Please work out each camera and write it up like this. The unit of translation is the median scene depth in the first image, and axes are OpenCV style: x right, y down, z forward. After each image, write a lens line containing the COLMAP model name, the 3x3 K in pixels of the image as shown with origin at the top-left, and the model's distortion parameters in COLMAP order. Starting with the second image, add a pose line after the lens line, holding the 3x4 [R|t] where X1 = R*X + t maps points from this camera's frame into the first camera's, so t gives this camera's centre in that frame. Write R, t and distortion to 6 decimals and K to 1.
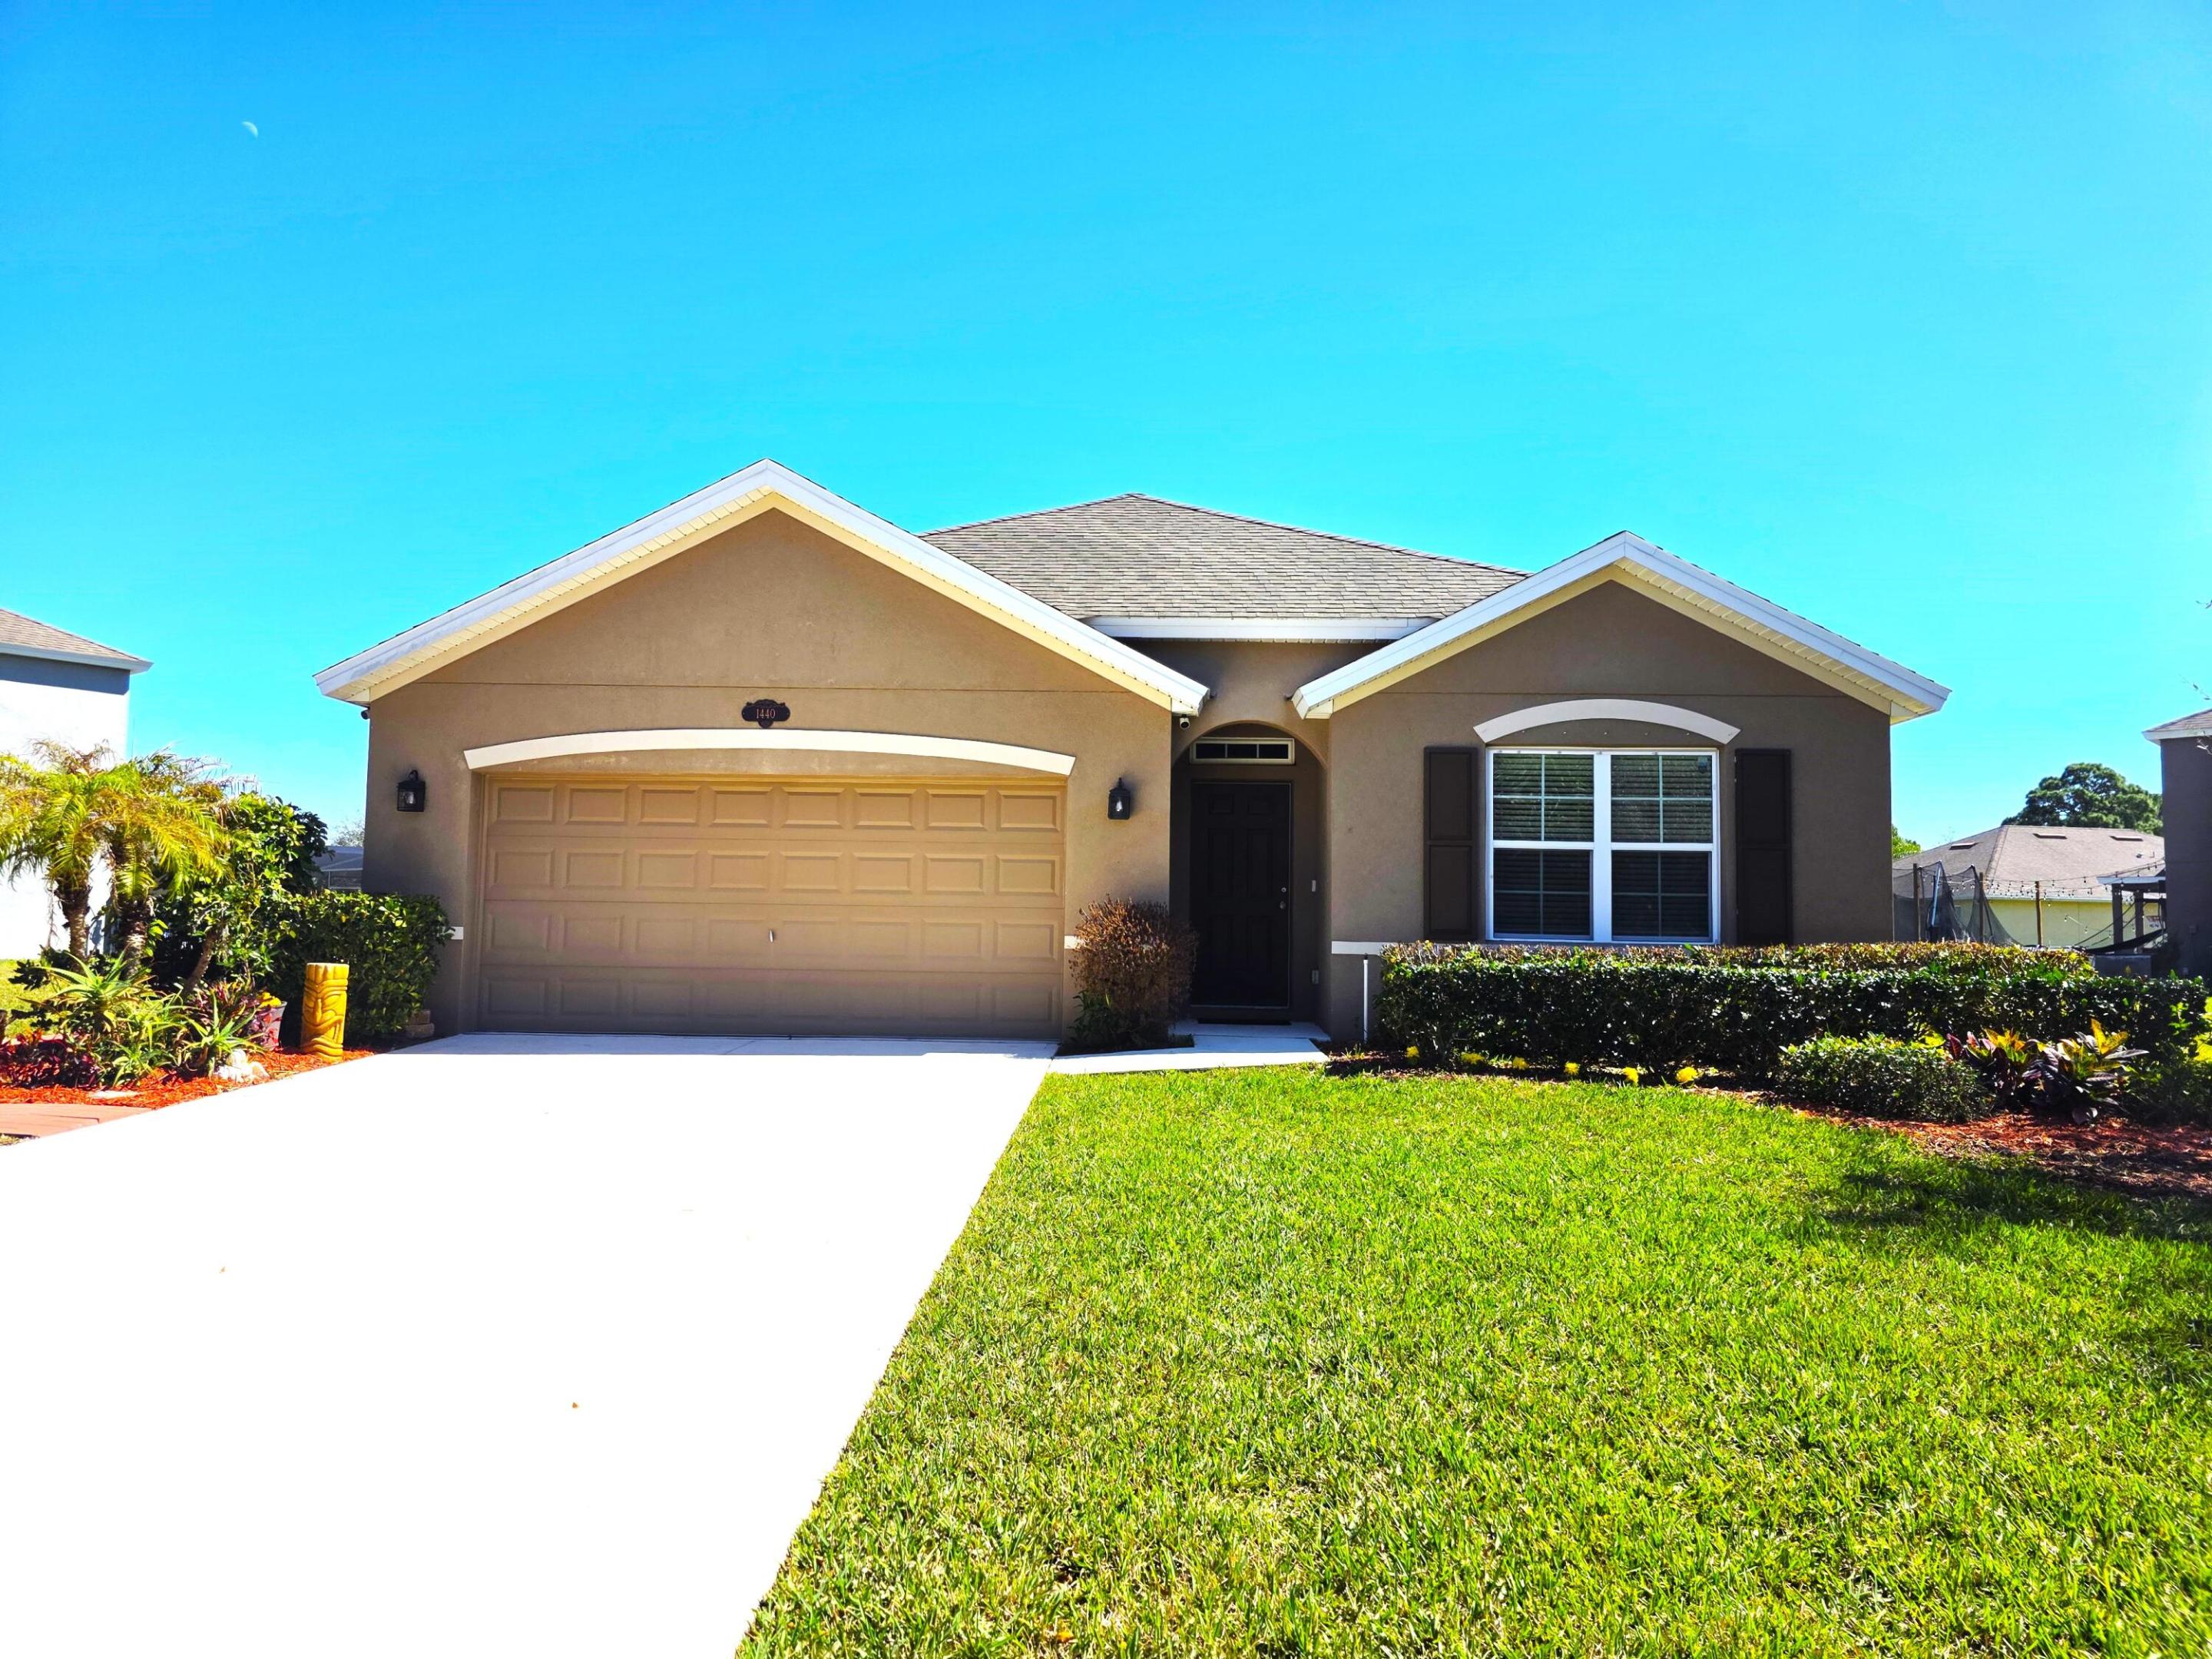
lens RADIAL K [[1487.9, 0, 1097.9], [0, 1487.9, 815.4], [0, 0, 1]] dist [0.048887, -0.025065]
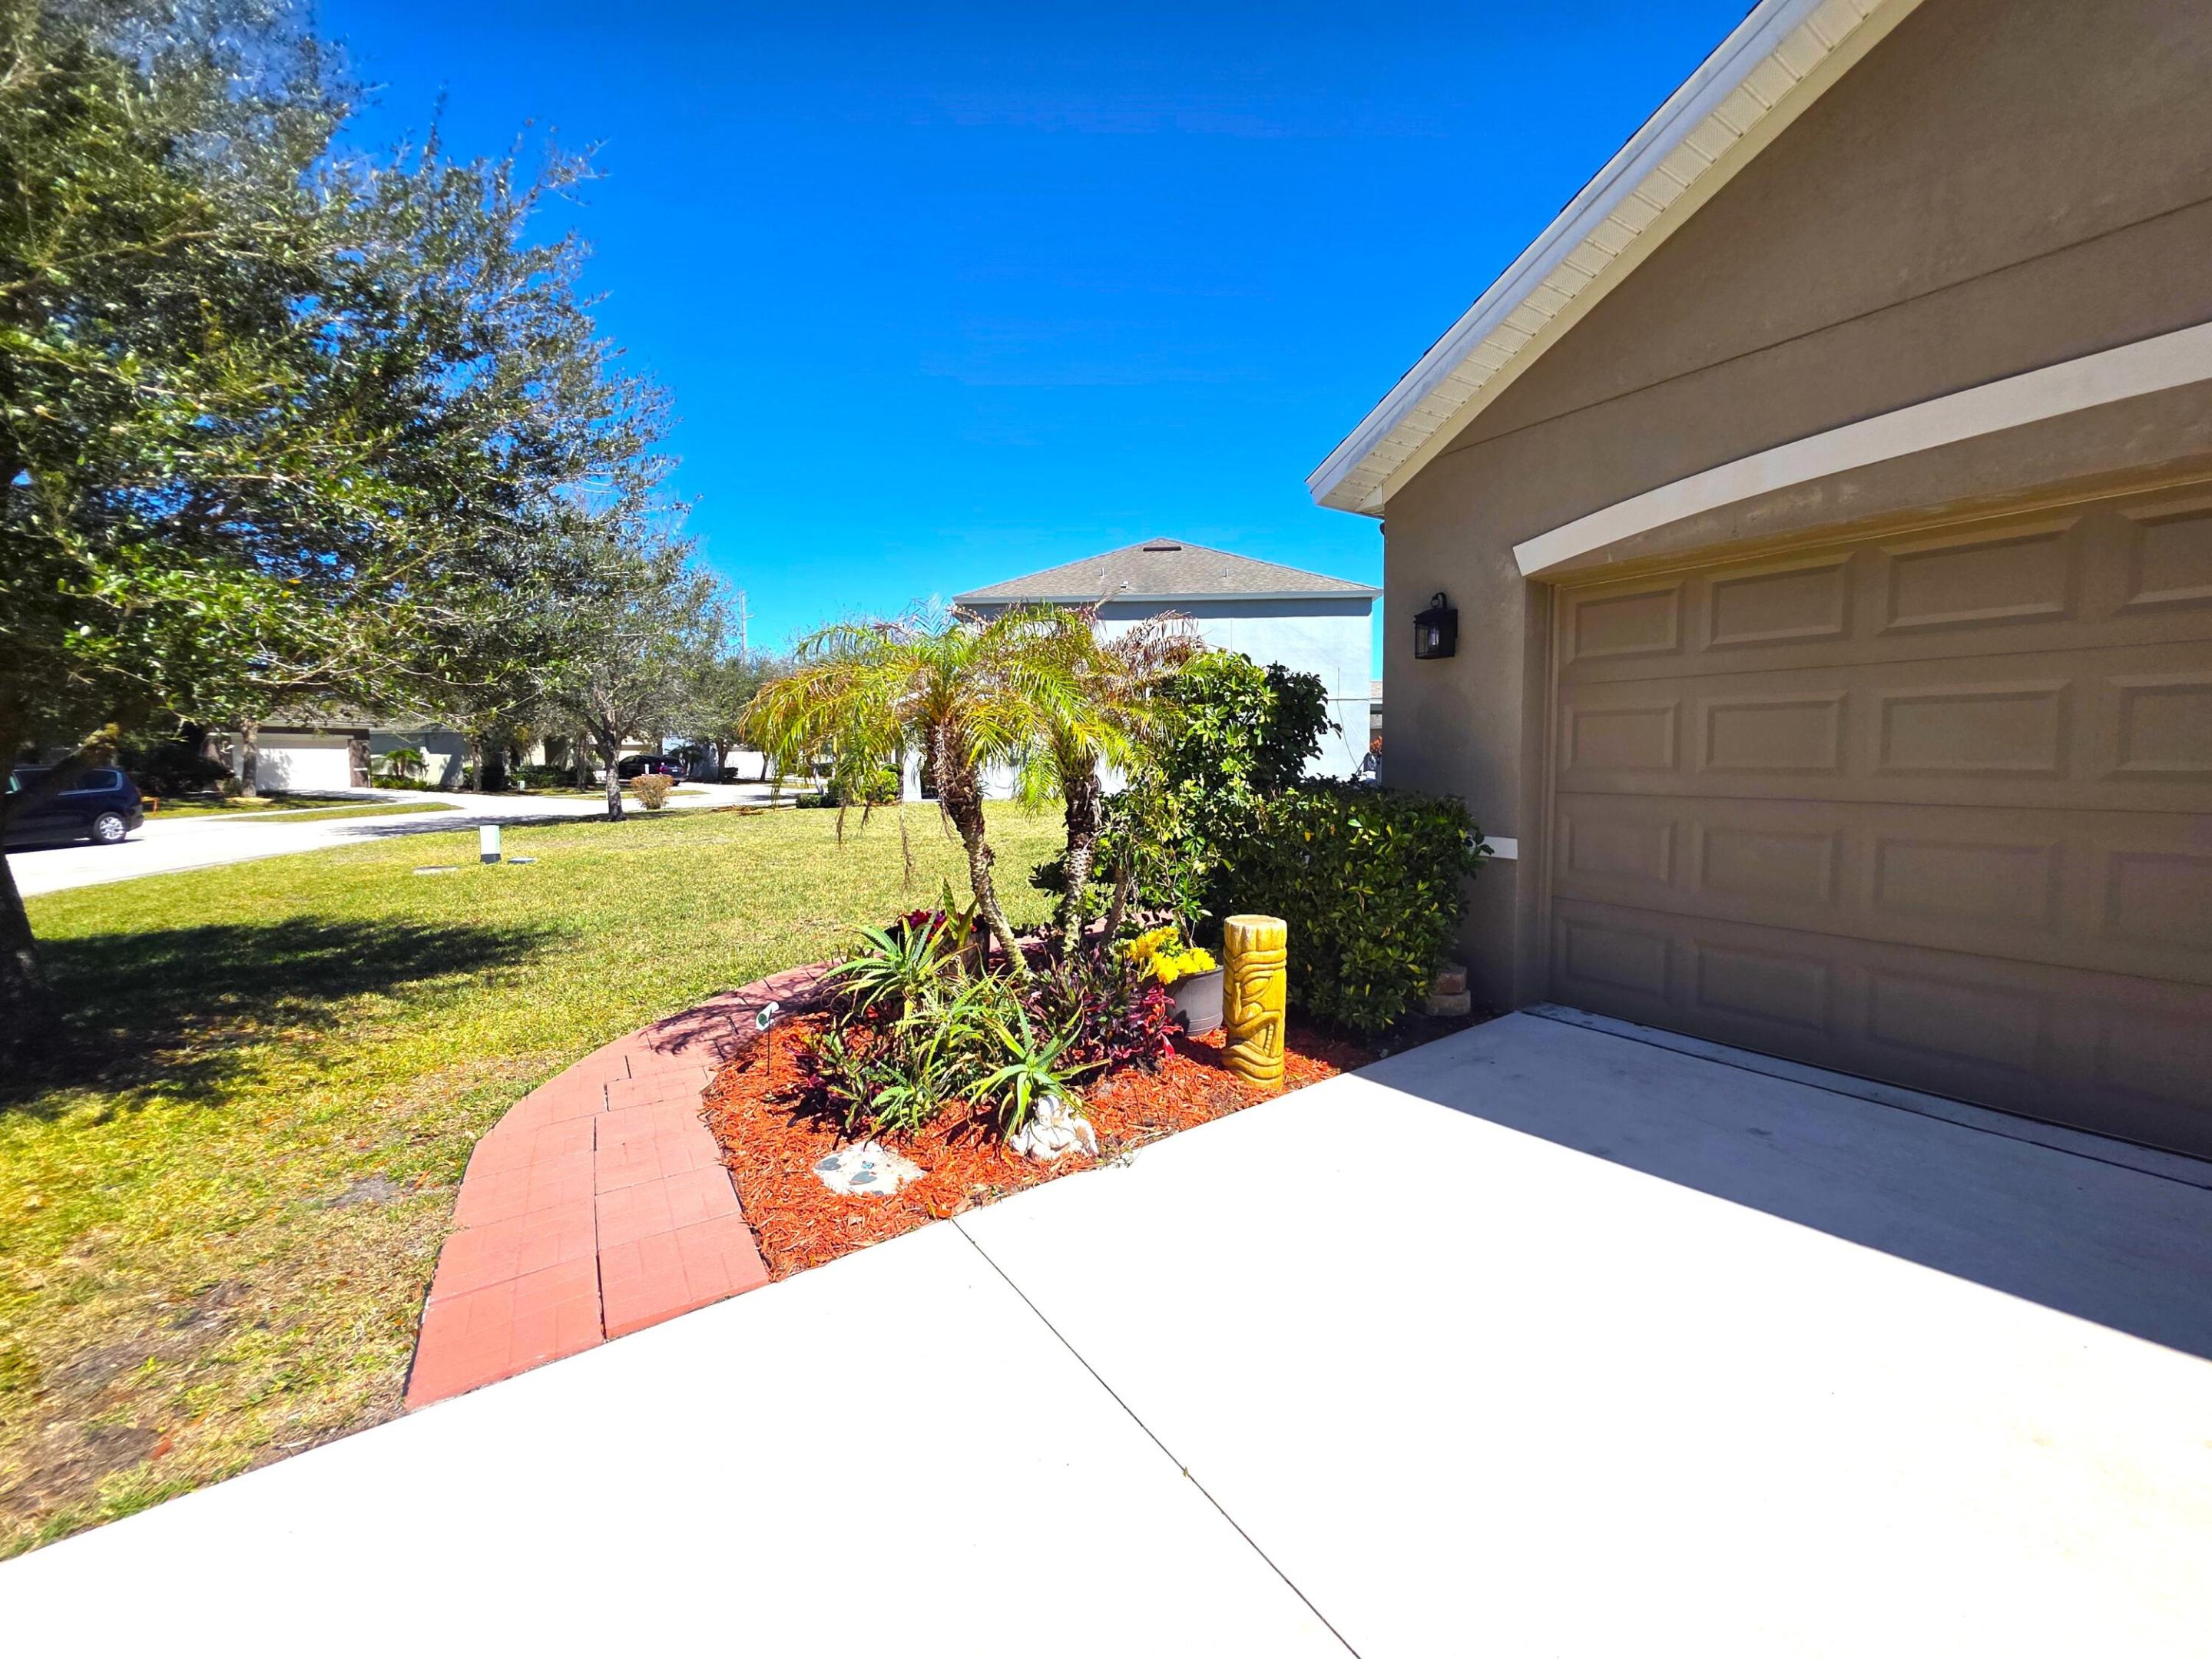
lens RADIAL K [[884.8, 0, 1111.7], [0, 884.8, 820.1], [0, 0, 1]] dist [-0.001092, 0.000587]
pose [[0.590074, 0.037233, -0.806490, -0.236249], [0.078947, 0.991488, 0.103535, 0.016447], [0.803480, -0.124763, 0.582112, 0.675095]]
